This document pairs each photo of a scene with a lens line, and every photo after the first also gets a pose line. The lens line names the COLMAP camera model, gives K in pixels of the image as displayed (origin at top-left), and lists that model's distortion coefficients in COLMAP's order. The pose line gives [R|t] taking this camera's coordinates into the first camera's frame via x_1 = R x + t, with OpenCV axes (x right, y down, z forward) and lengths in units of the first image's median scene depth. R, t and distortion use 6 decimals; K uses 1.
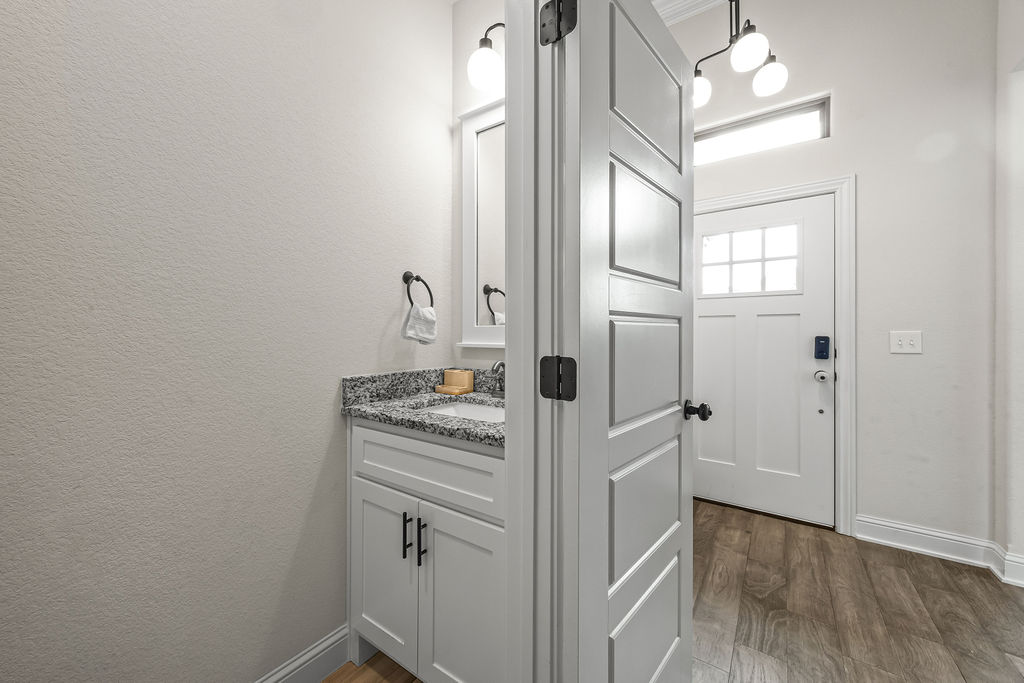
lens RADIAL K [[389.6, 0, 511.3], [0, 389.6, 338.5], [0, 0, 1]] dist [-0.002063, 0.001269]
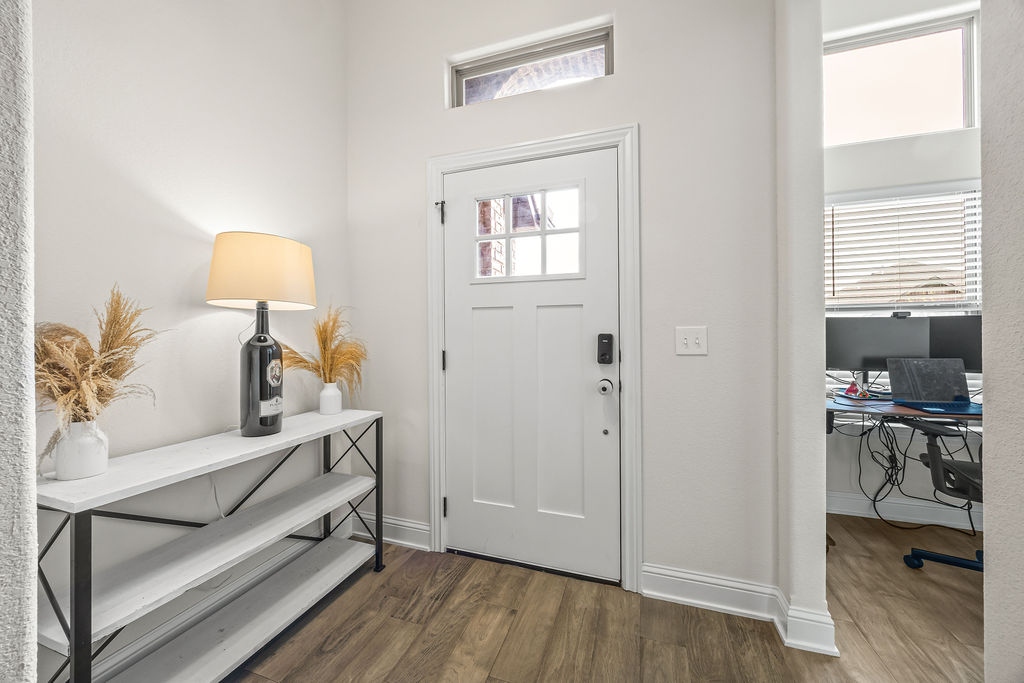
lens RADIAL K [[389.6, 0, 509.7], [0, 389.6, 340.0], [0, 0, 1]] dist [-0.002063, 0.001269]
pose [[0.958051, -0.010075, 0.286420, 0.408565], [0.008884, 0.999946, 0.005457, 0.000516], [-0.286459, -0.002683, 0.958089, 0.329053]]
